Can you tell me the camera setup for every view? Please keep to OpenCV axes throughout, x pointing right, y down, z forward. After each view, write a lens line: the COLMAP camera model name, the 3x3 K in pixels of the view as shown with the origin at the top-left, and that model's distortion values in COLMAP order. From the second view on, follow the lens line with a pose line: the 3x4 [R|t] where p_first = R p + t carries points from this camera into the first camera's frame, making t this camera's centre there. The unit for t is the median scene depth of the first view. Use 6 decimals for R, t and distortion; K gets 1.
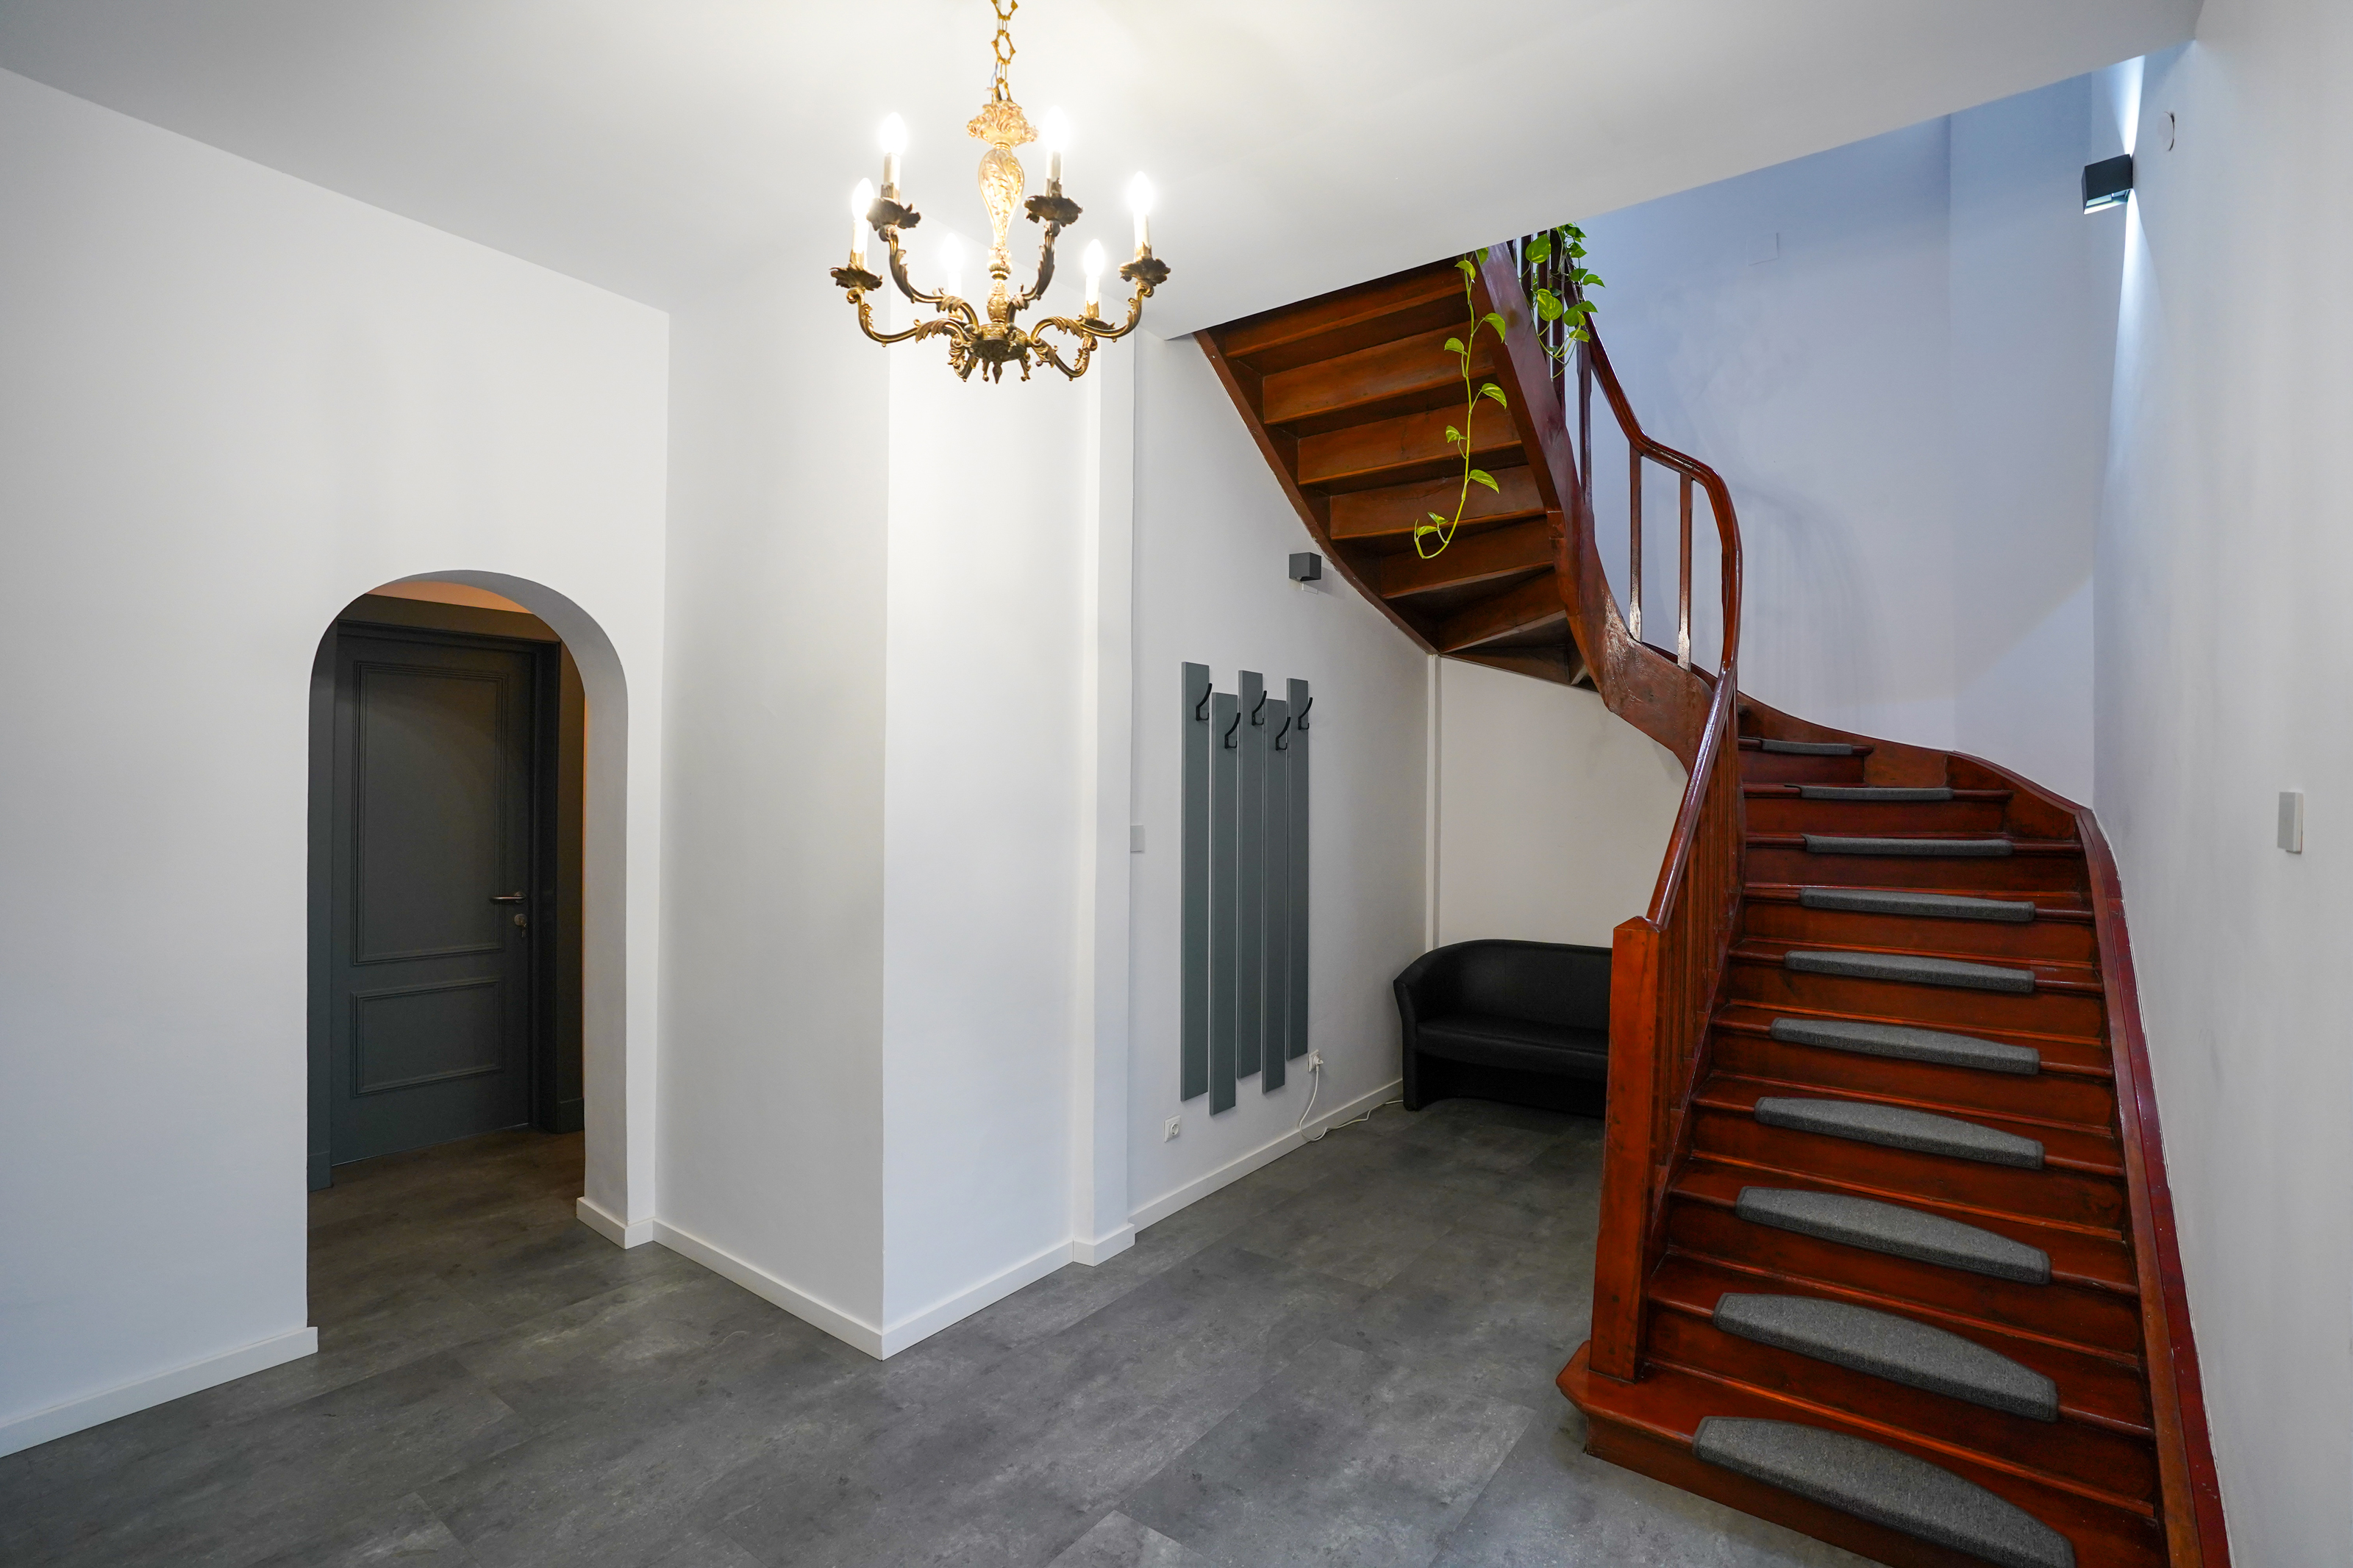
lens RADIAL K [[1070.9, 0, 1173.1], [0, 1070.9, 782.8], [0, 0, 1]] dist [-0.035664, 0.005773]
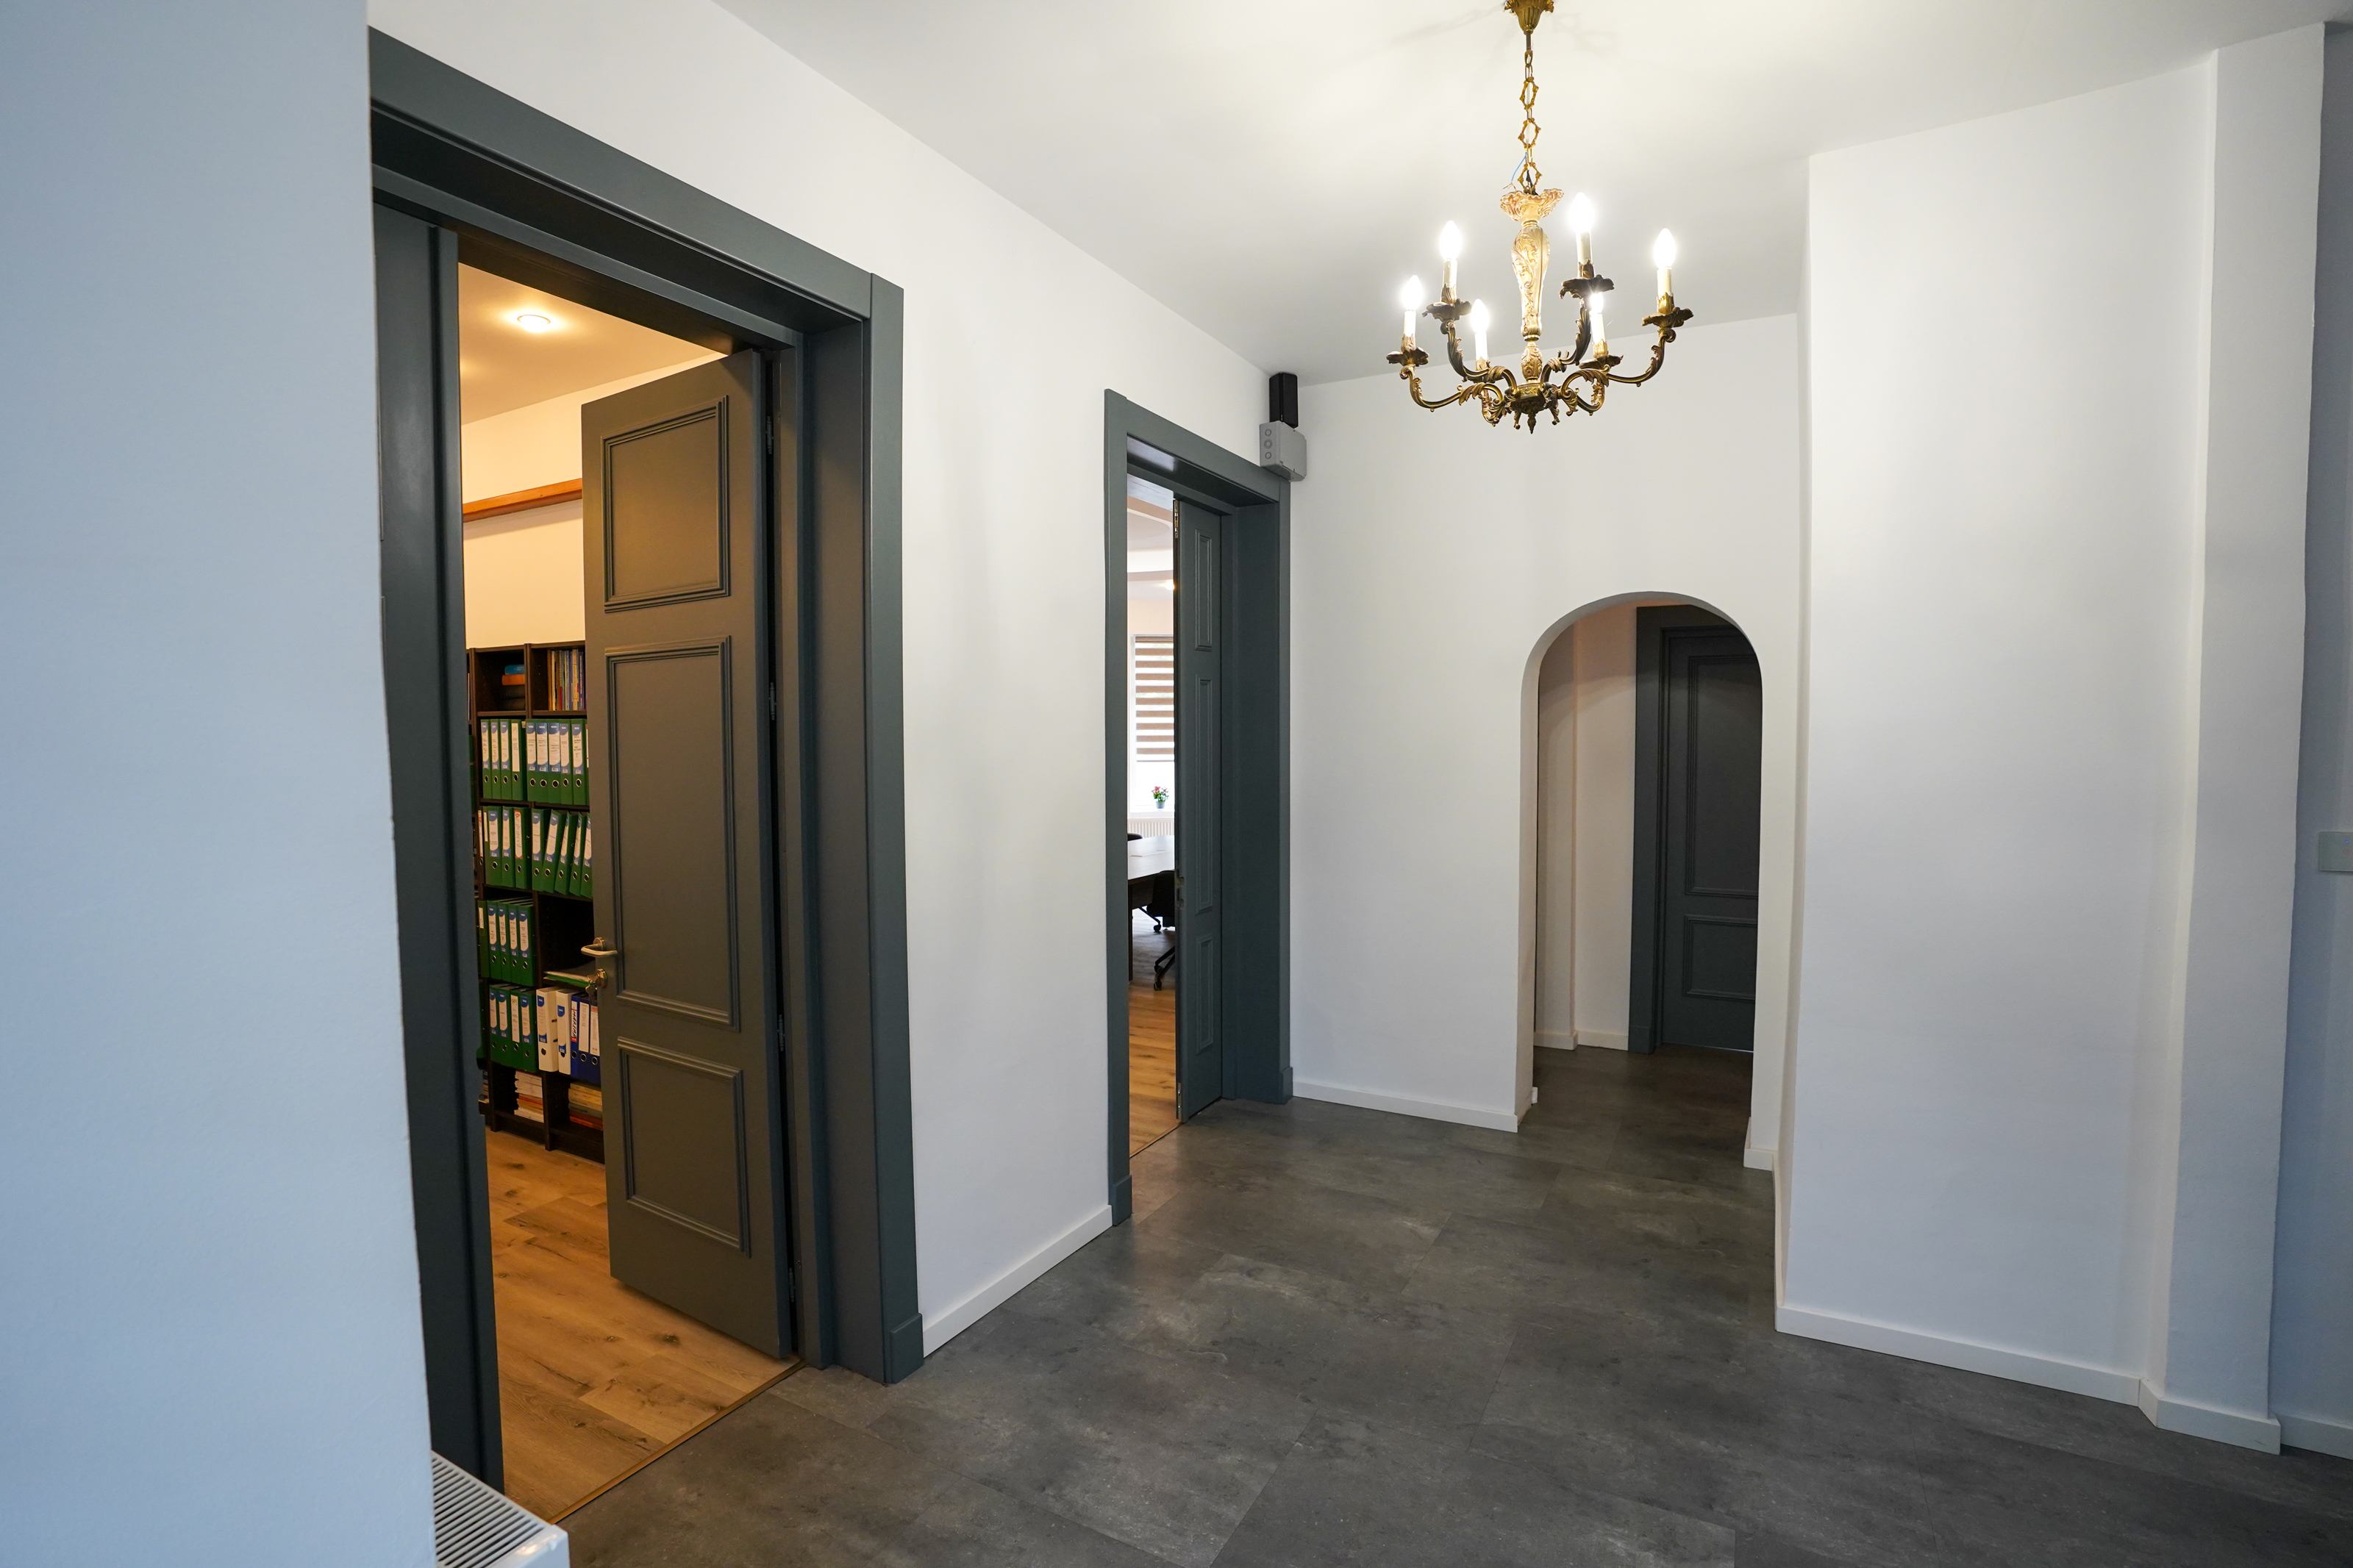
lens RADIAL K [[1070.9, 0, 1162.6], [0, 1070.9, 786.9], [0, 0, 1]] dist [-0.035664, 0.005773]
pose [[0.121782, 0.029118, -0.992130, 0.706155], [0.013657, 0.999426, 0.031008, -0.010269], [0.992463, -0.017325, 0.121315, 0.348205]]
